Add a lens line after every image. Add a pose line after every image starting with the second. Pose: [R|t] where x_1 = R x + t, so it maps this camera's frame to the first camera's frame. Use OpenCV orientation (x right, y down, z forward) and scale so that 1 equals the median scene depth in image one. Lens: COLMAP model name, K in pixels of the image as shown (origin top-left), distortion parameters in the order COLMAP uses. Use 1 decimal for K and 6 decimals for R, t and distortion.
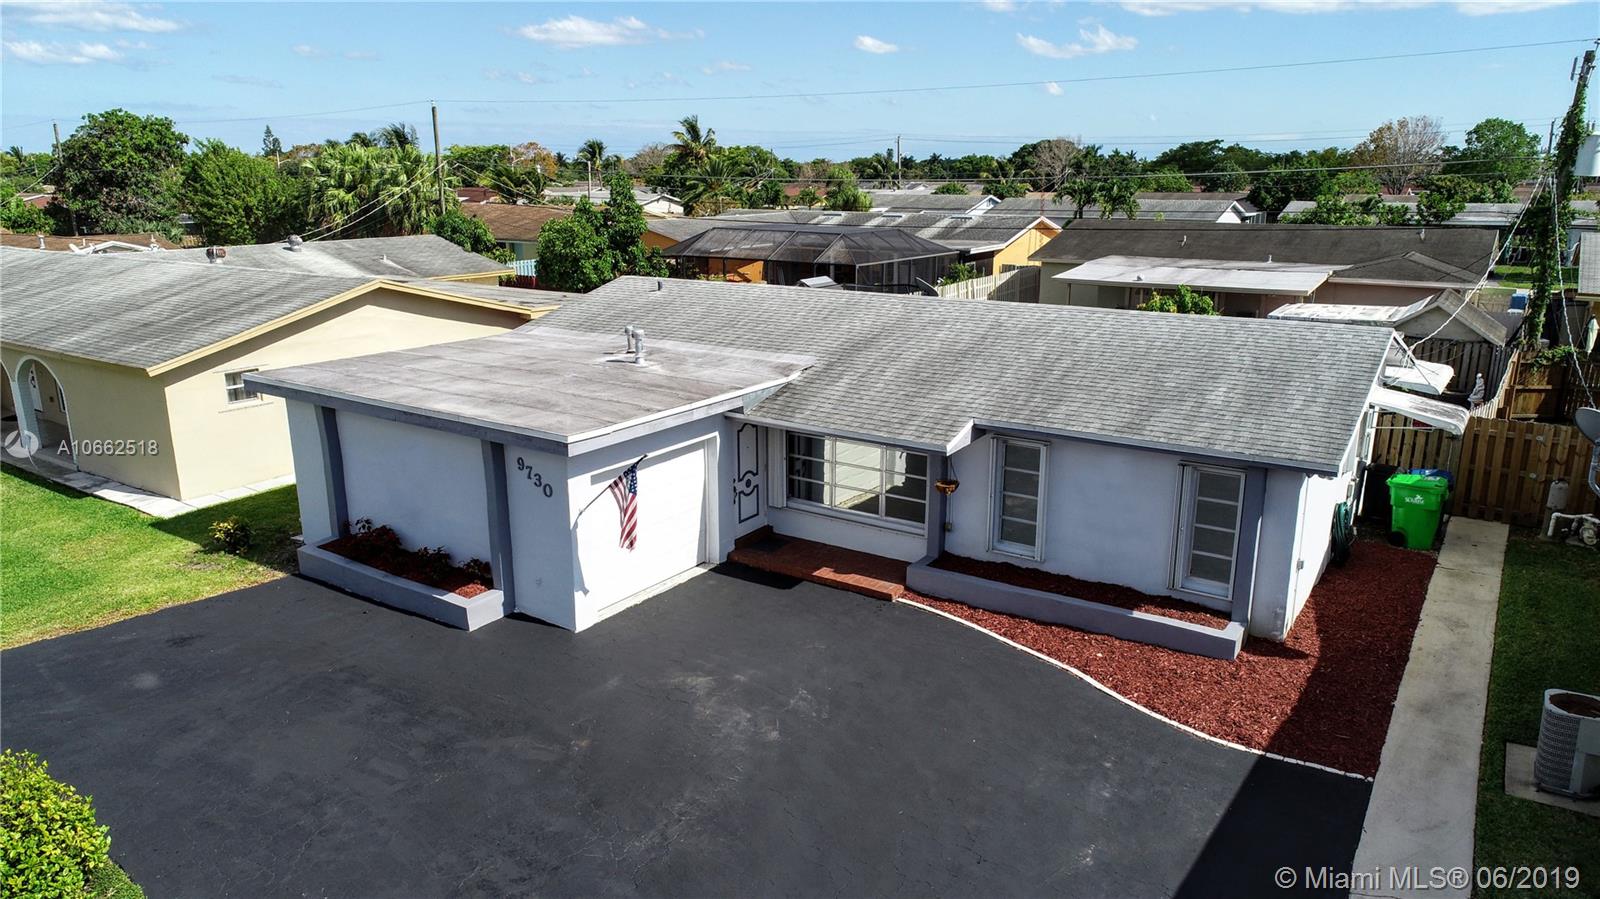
lens RADIAL K [[1075.7, 0, 798.6], [0, 1075.7, 445.0], [0, 0, 1]] dist [-0.000666, 0.002234]
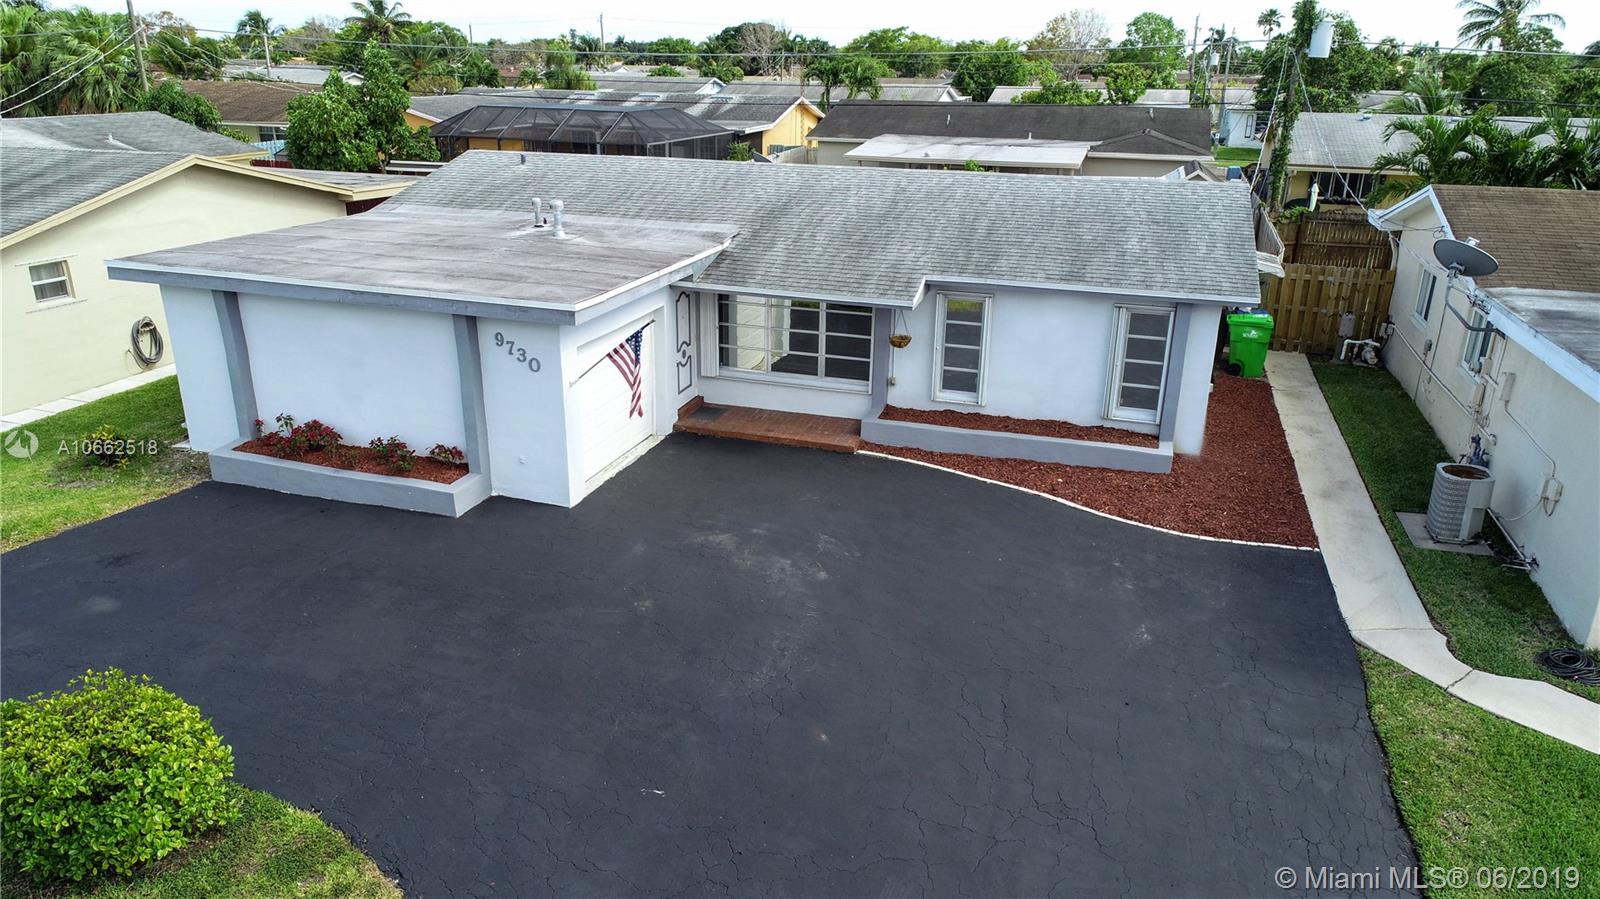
lens RADIAL K [[1075.7, 0, 798.1], [0, 1075.7, 452.3], [0, 0, 1]] dist [-0.000666, 0.002234]
pose [[0.959915, -0.082146, 0.267982, -0.226002], [0.053937, 0.992357, 0.110990, 0.021470], [-0.275051, -0.092086, 0.957009, 0.001738]]
